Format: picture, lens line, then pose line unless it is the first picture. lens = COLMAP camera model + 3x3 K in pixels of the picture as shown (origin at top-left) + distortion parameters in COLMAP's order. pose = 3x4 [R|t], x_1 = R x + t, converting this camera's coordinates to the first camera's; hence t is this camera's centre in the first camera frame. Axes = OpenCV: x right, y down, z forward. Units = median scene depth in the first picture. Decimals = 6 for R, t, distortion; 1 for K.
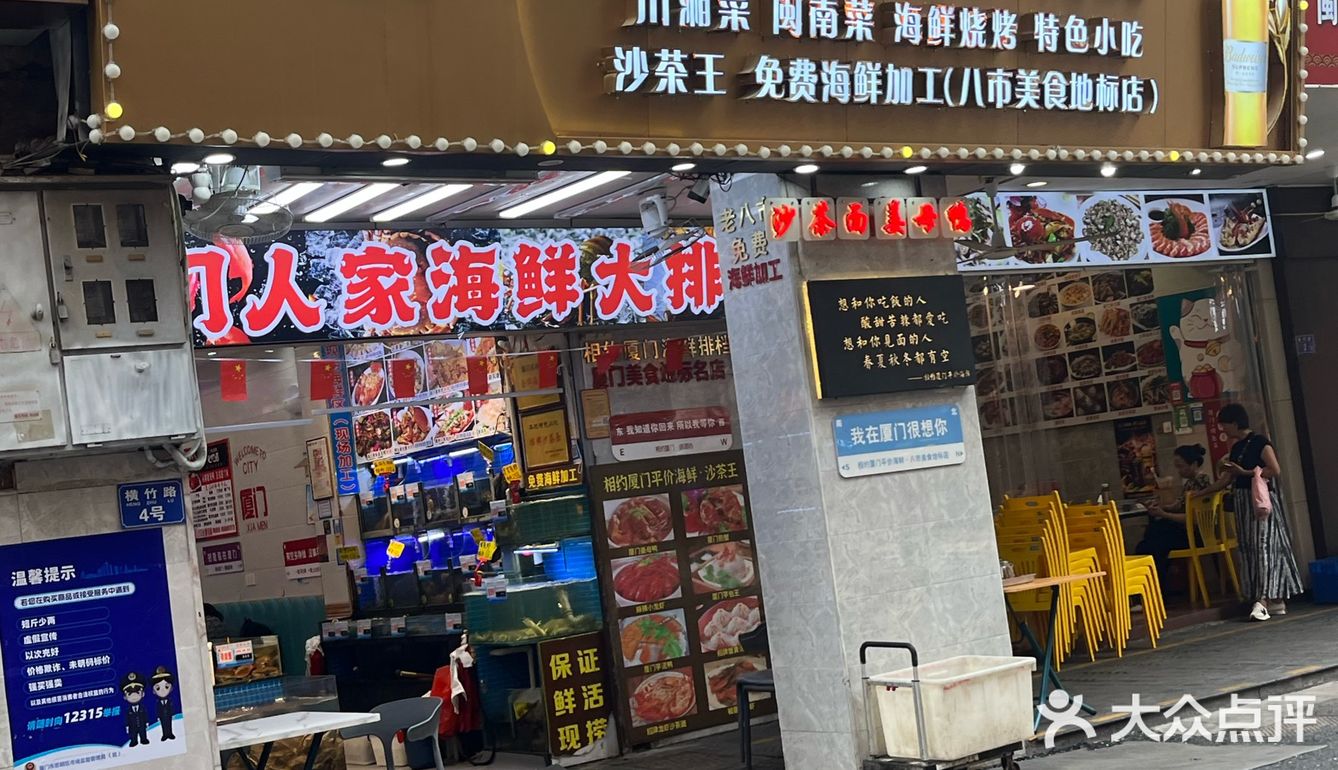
lens RADIAL K [[1830.2, 0, 668.3], [0, 1830.2, 422.2], [0, 0, 1]] dist [0.155262, -0.547796]
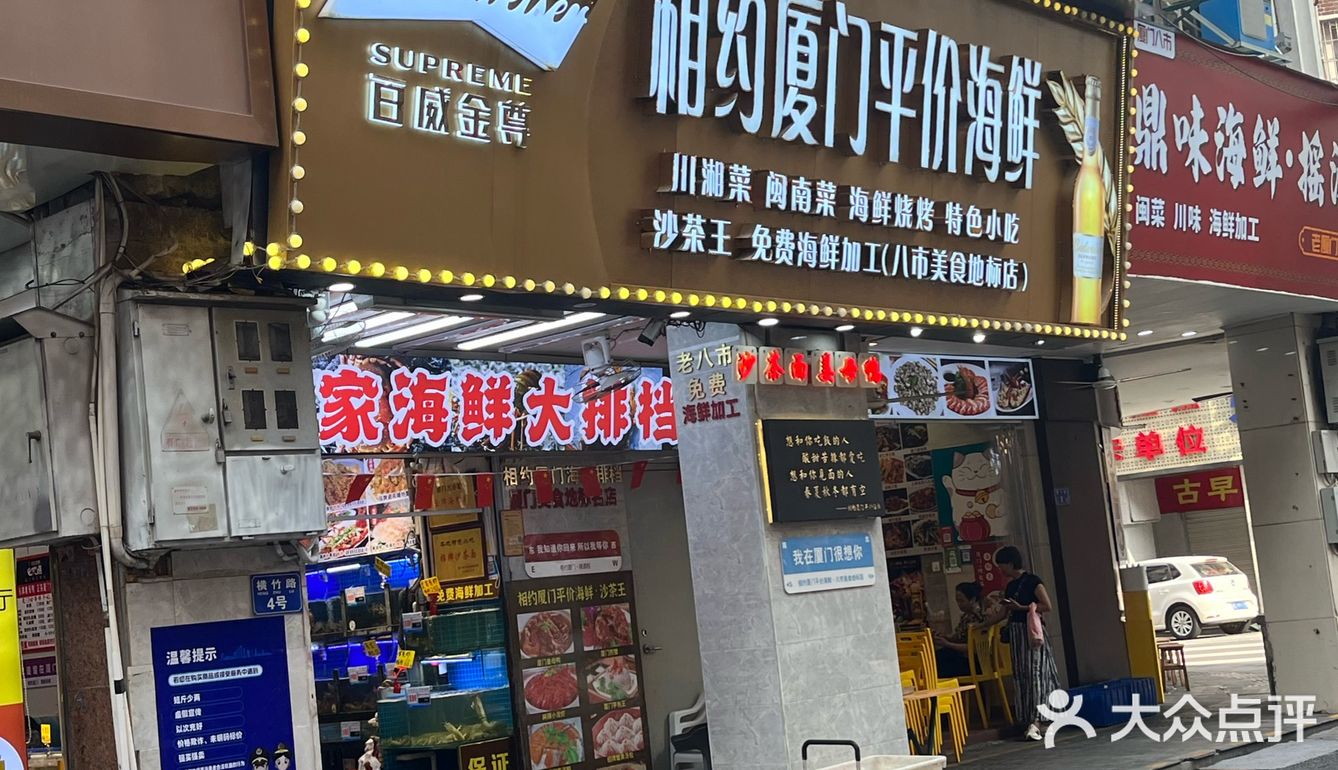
lens RADIAL K [[1830.2, 0, 668.3], [0, 1830.2, 422.2], [0, 0, 1]] dist [0.155262, -0.547796]
pose [[0.977877, 0.044901, 0.204306, -0.196067], [-0.028837, 0.996302, -0.080937, 0.017163], [-0.207185, 0.073255, 0.975555, -0.089932]]
